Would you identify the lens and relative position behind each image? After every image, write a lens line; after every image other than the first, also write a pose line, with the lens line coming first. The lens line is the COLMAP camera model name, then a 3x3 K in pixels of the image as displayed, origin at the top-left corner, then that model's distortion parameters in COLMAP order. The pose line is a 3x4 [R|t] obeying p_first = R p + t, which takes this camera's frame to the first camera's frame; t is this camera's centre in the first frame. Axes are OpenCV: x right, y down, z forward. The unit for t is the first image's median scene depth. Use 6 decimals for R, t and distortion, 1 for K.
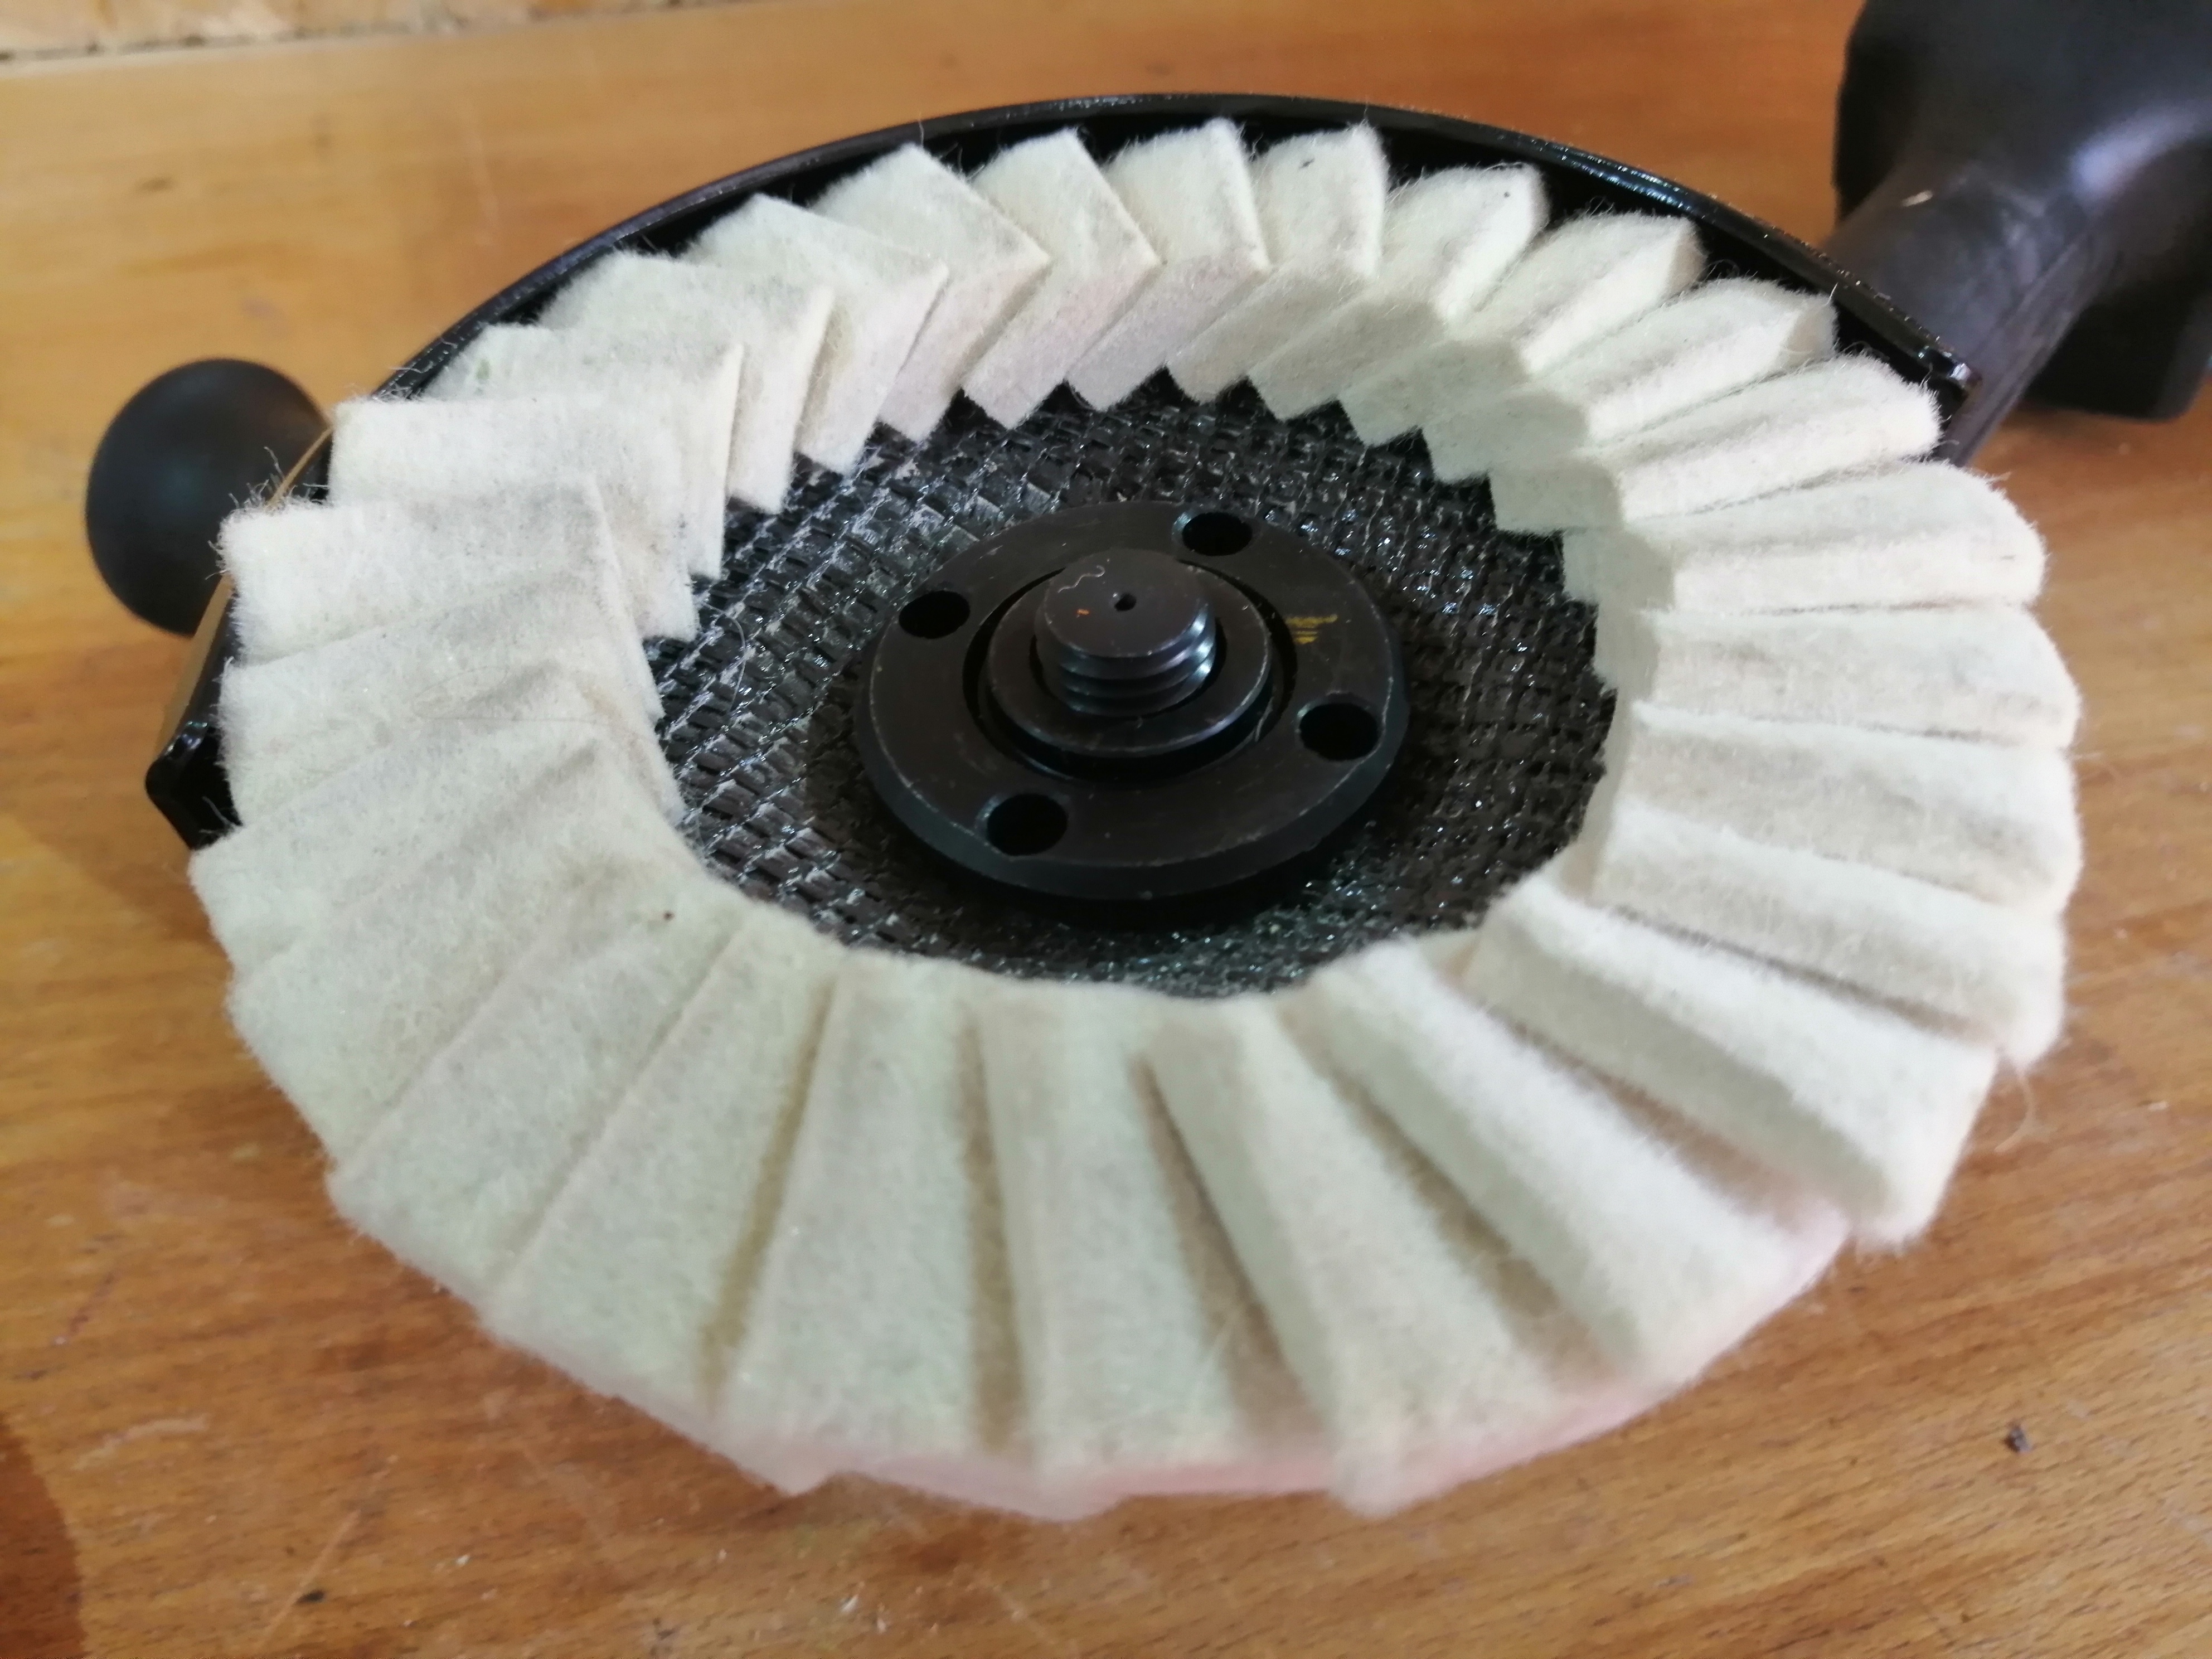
lens RADIAL K [[1834.7, 0, 1106.0], [0, 1834.7, 829.5], [0, 0, 1]] dist [-0.037852, 0.052417]
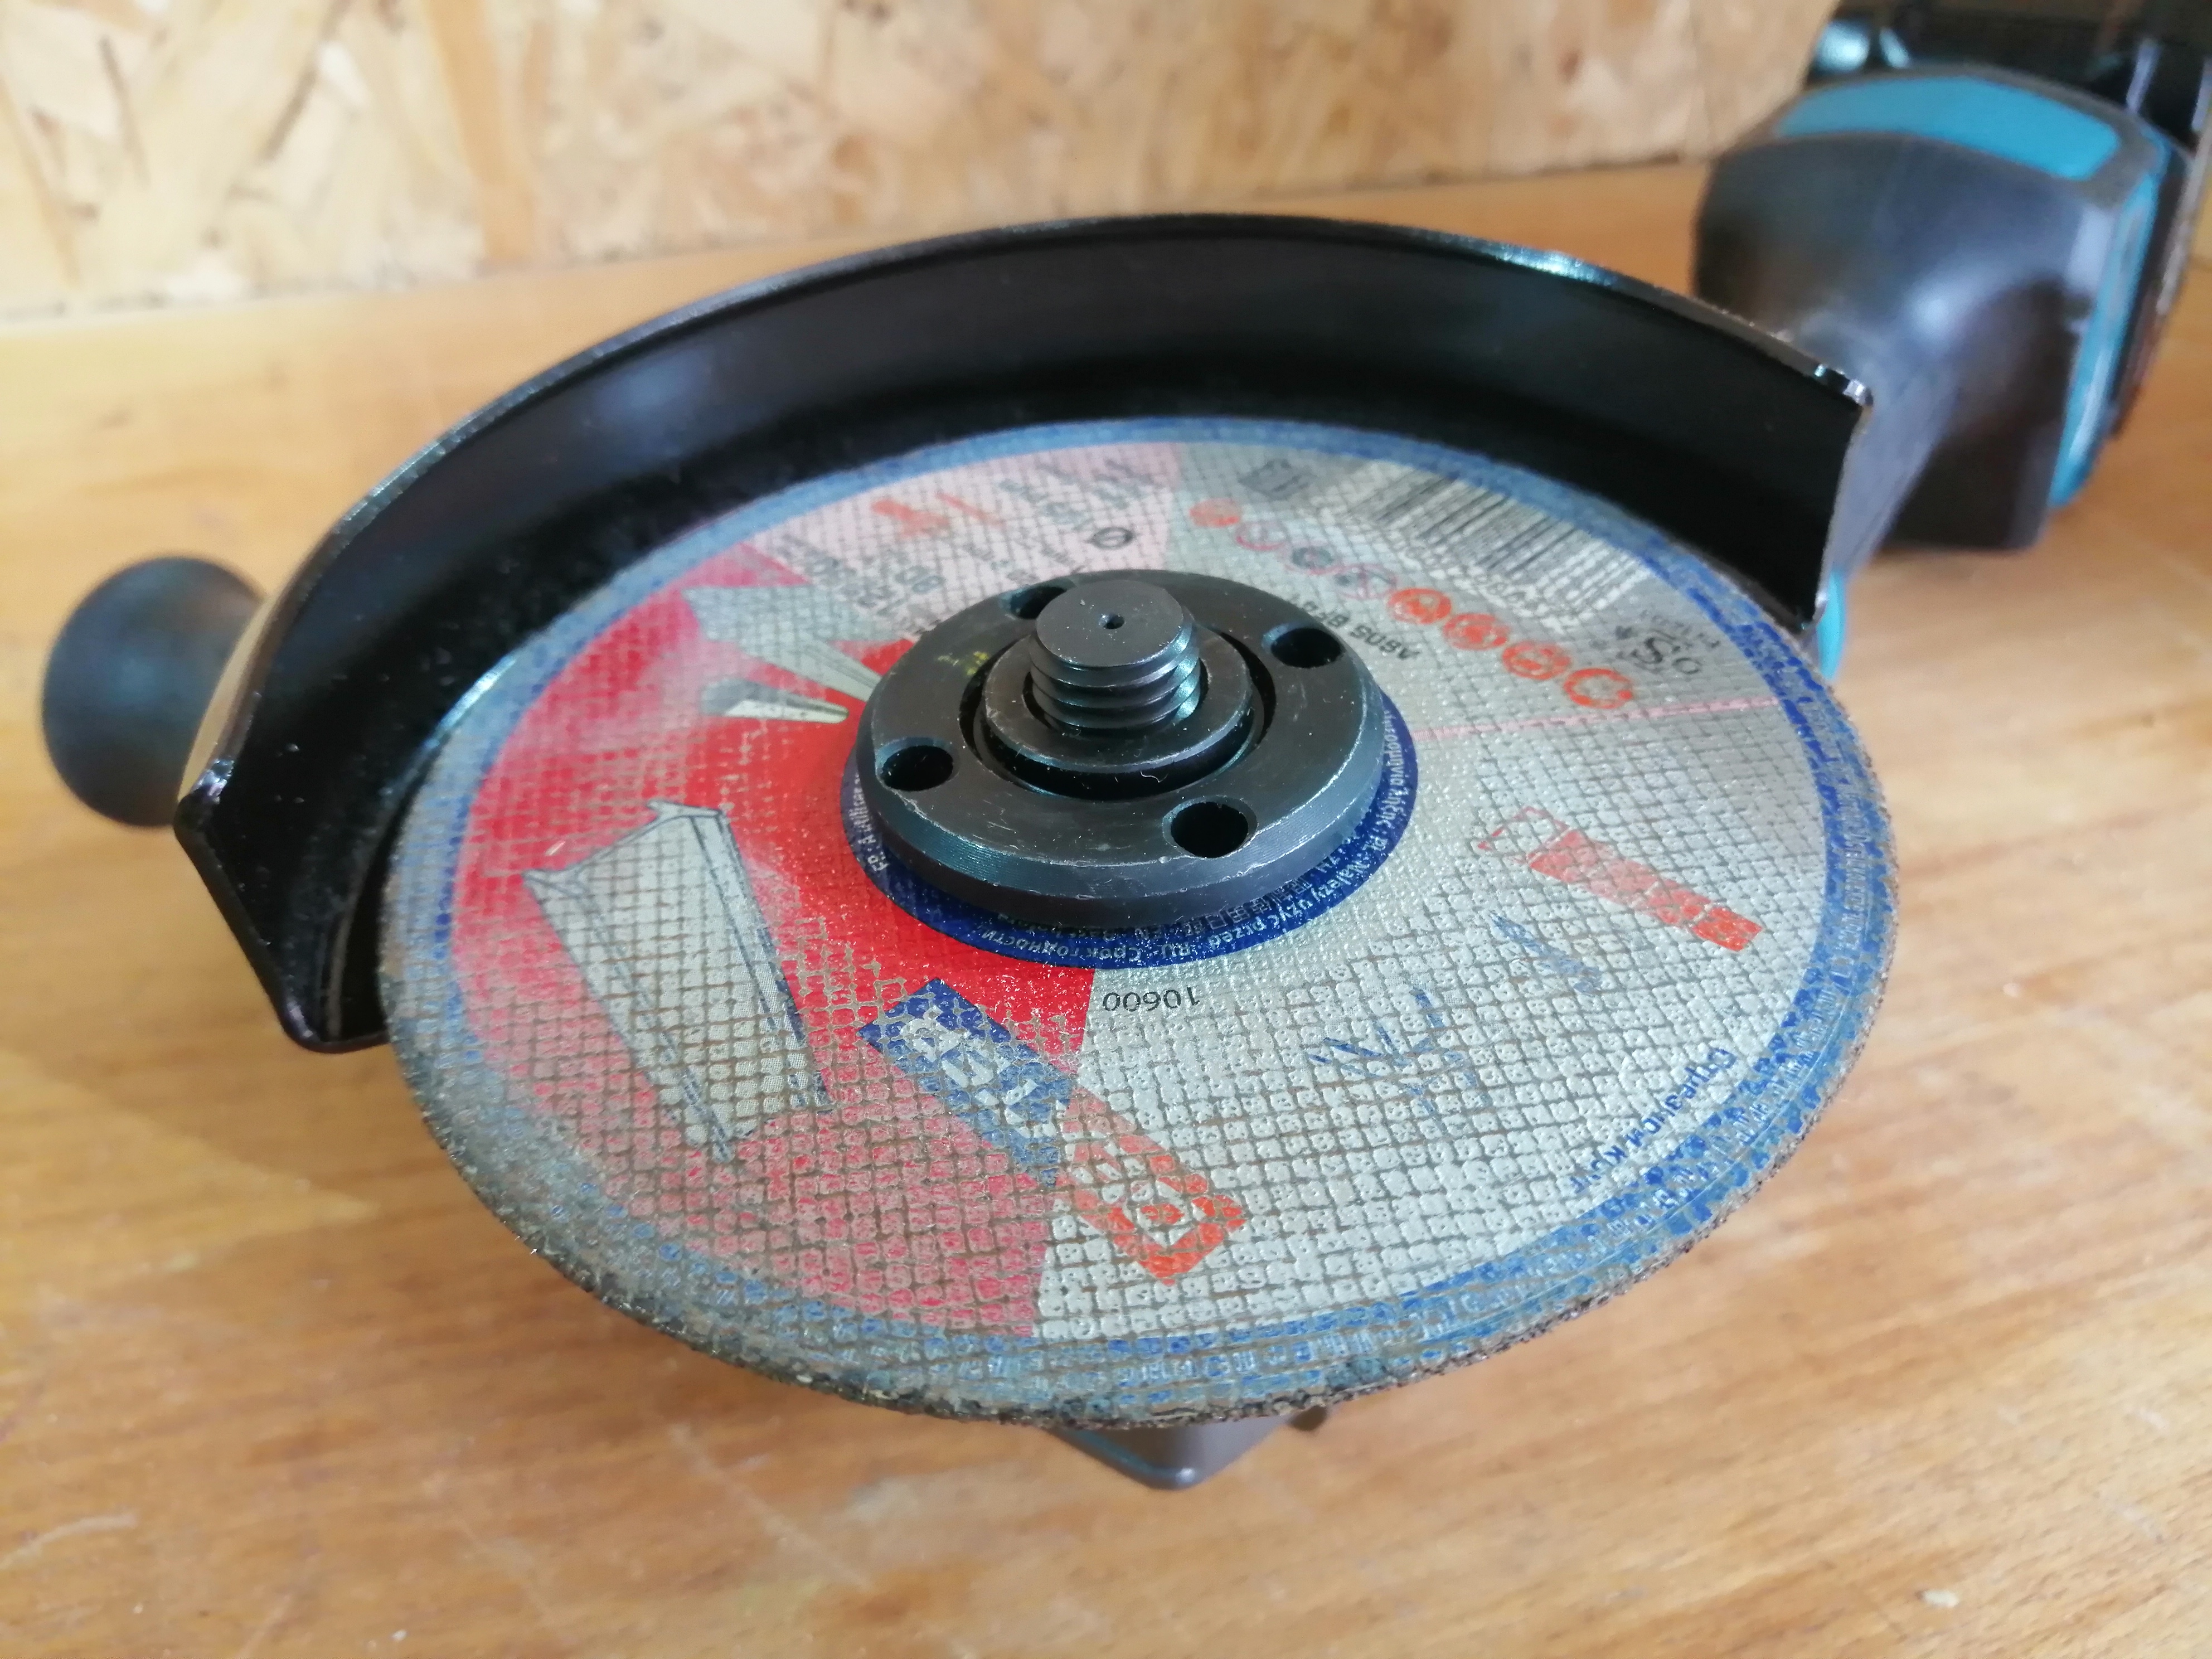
lens RADIAL K [[1834.7, 0, 1106.0], [0, 1834.7, 829.5], [0, 0, 1]] dist [-0.037852, 0.052417]
pose [[0.998662, -0.039965, 0.032825, 0.010956], [0.044444, 0.987760, -0.149513, 0.130383], [-0.026448, 0.150772, 0.988215, -0.040700]]
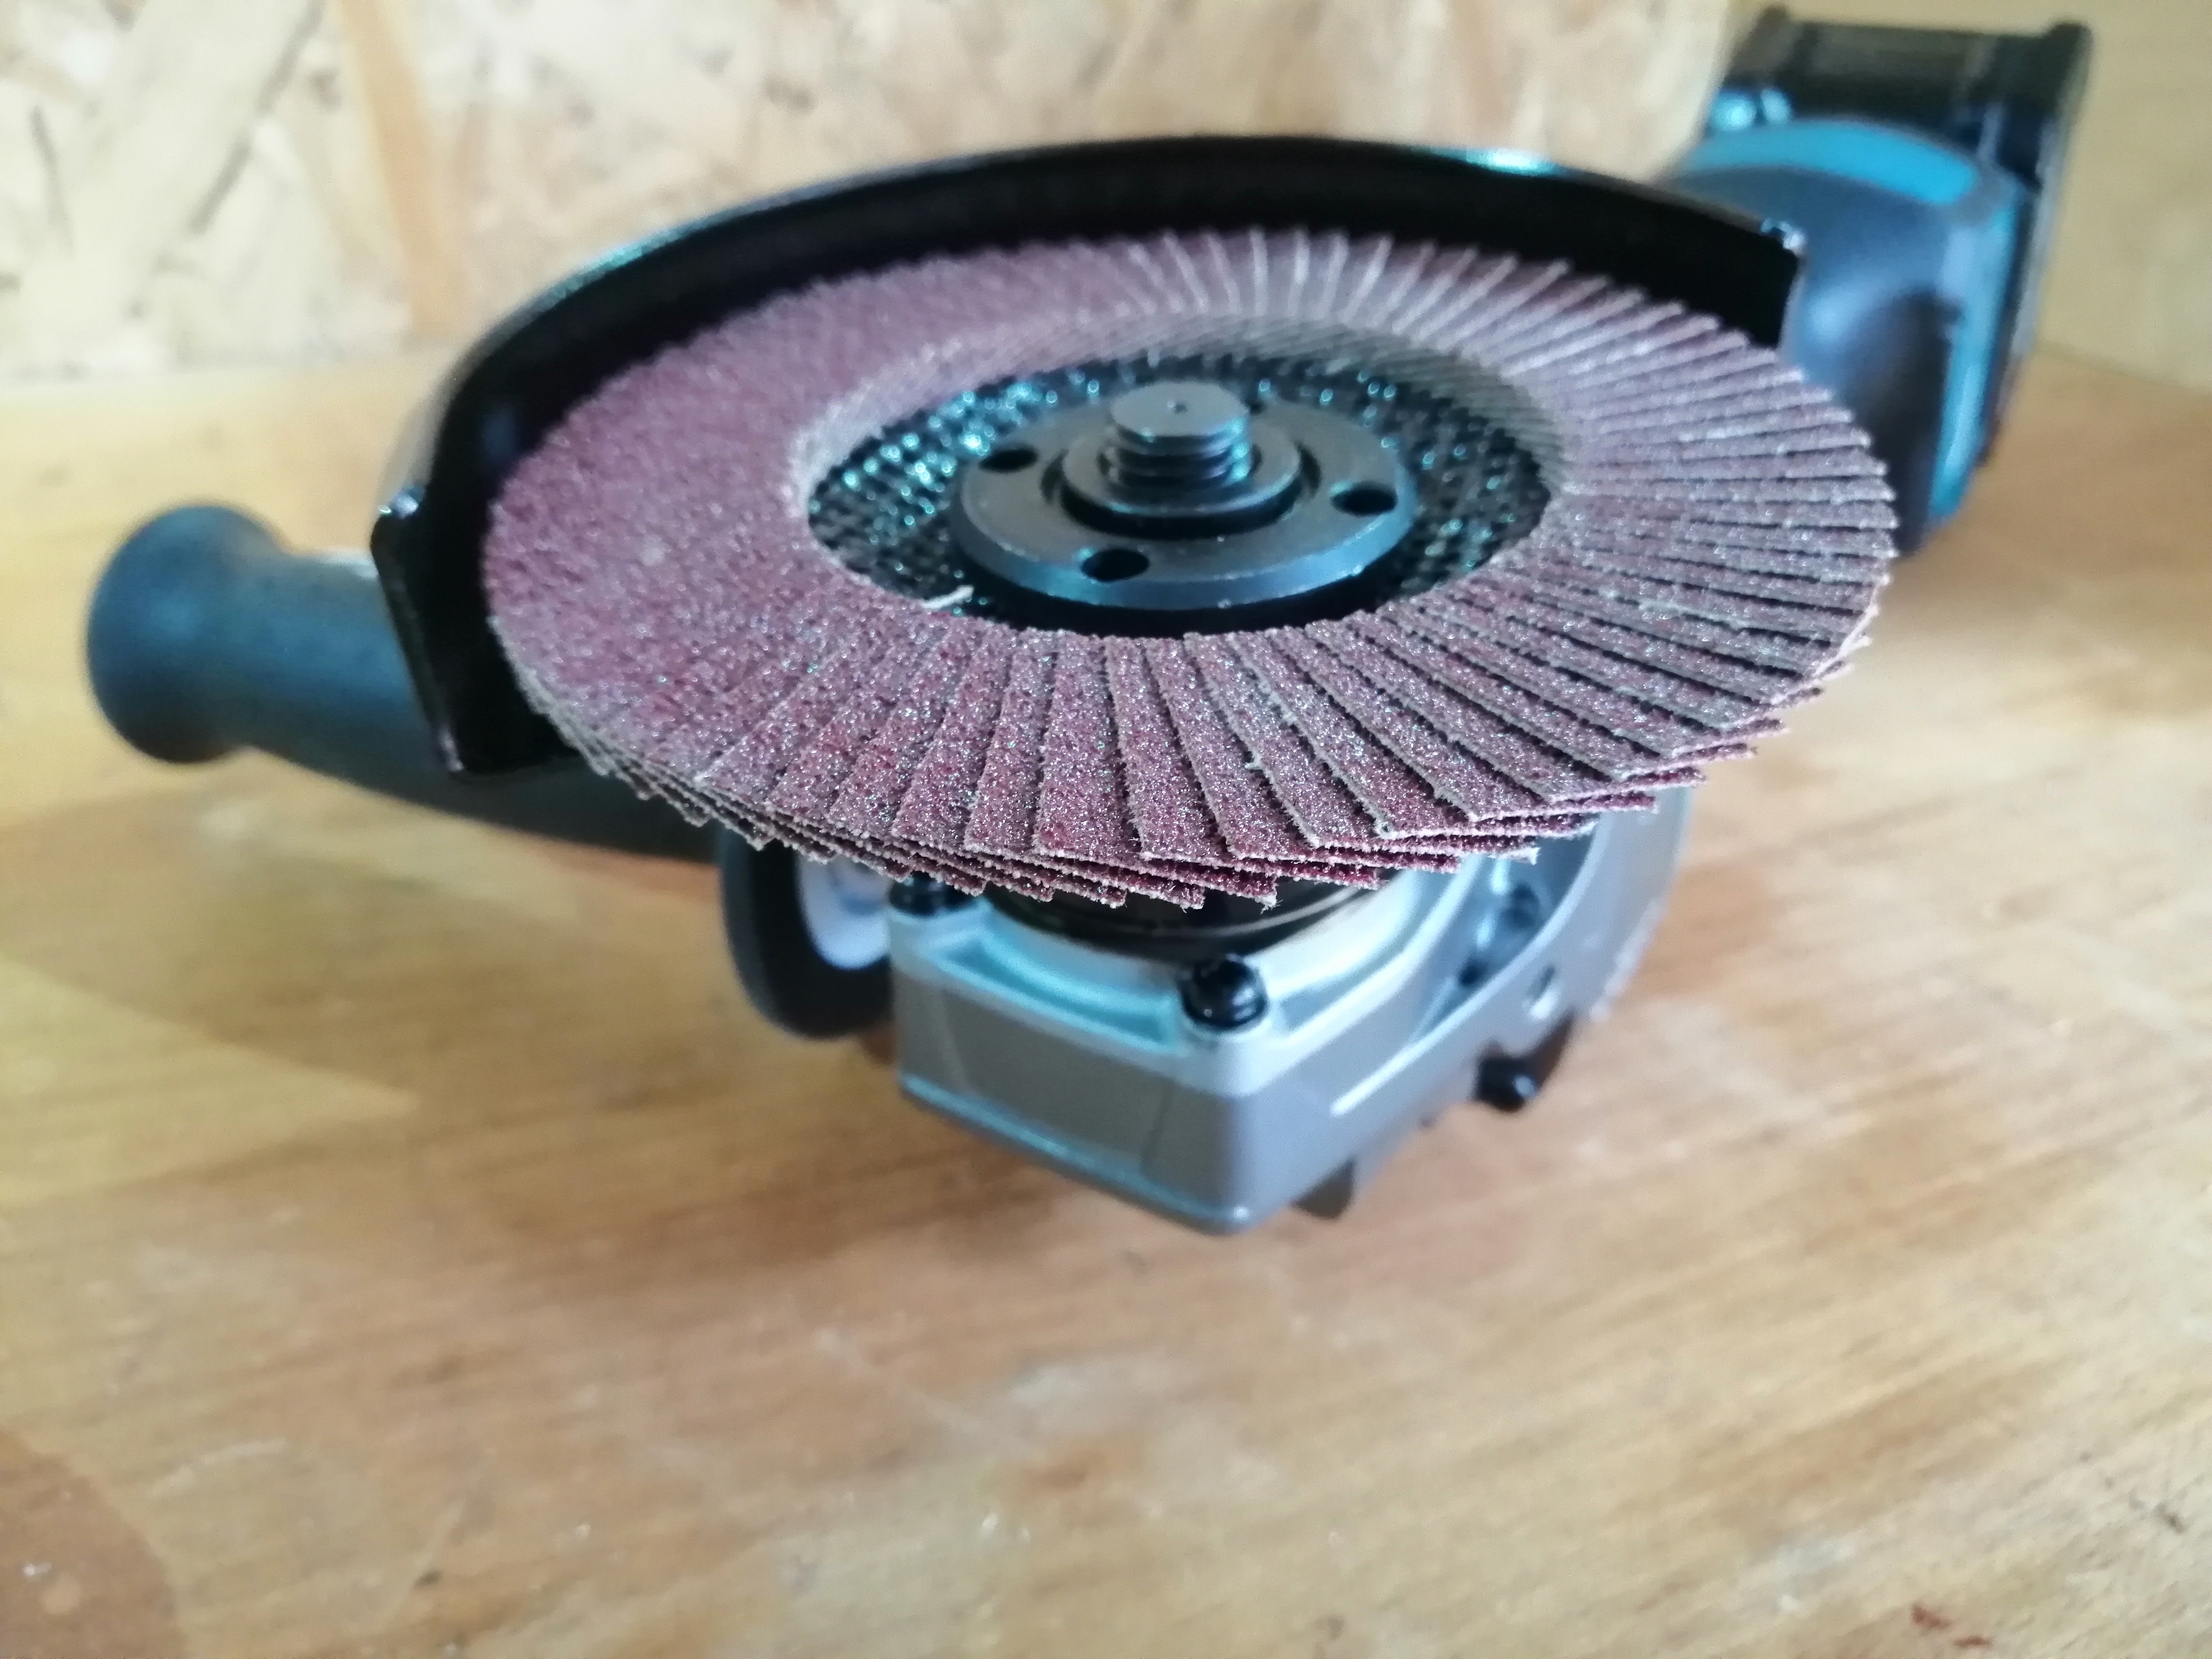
lens RADIAL K [[1844.5, 0, 1106.0], [0, 1844.5, 829.5], [0, 0, 1]] dist [-0.054517, 0.075504]
pose [[0.988366, -0.067869, 0.136108, -0.177220], [0.097266, 0.970043, -0.222611, 0.271206], [-0.116923, 0.233260, 0.965359, -0.055475]]
